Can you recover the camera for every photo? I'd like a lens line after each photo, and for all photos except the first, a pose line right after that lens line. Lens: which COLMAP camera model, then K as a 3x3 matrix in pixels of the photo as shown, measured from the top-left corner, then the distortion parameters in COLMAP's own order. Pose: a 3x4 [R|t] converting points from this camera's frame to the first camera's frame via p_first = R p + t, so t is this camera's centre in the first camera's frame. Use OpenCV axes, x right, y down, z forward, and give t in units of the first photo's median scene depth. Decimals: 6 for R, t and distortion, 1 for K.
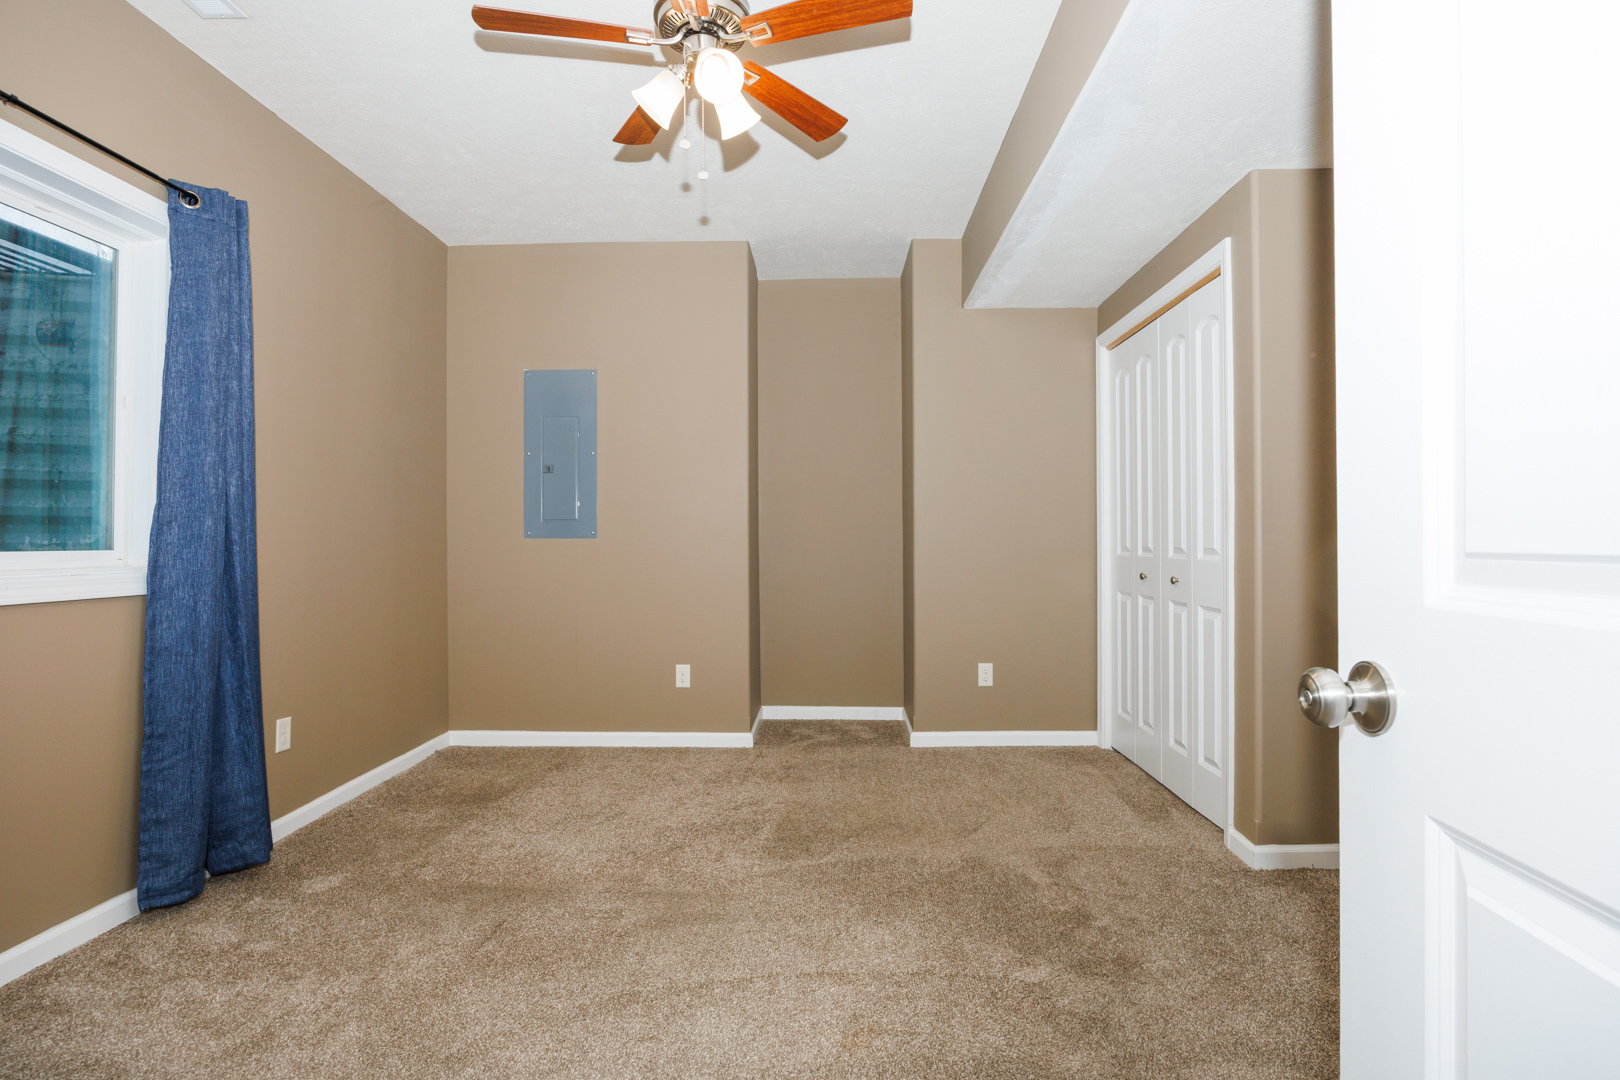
lens RADIAL K [[784.9, 0, 810.0], [0, 784.9, 540.0], [0, 0, 1]] dist [-0.015292, 0.001346]
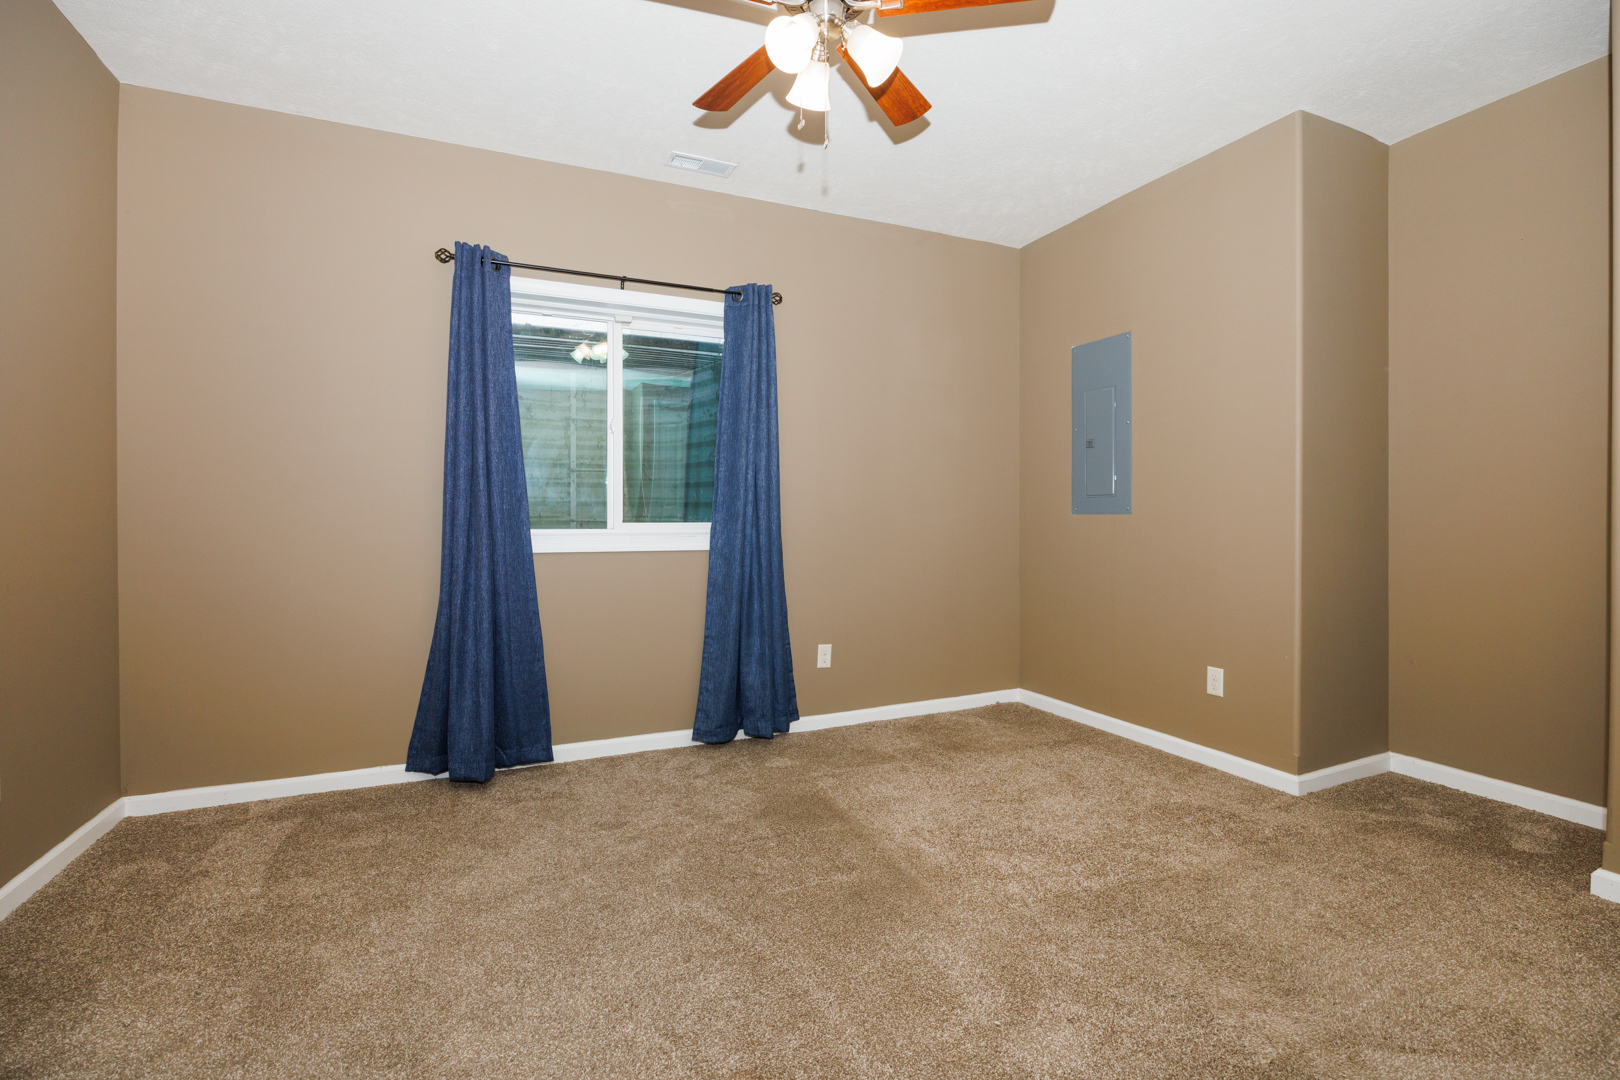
lens RADIAL K [[727.7, 0, 811.3], [0, 727.7, 529.2], [0, 0, 1]] dist [-0.012517, 0.000584]
pose [[0.436674, 0.018883, -0.899422, 0.433000], [0.001606, 0.999762, 0.021769, -0.005149], [0.899619, -0.010950, 0.436539, 0.372764]]
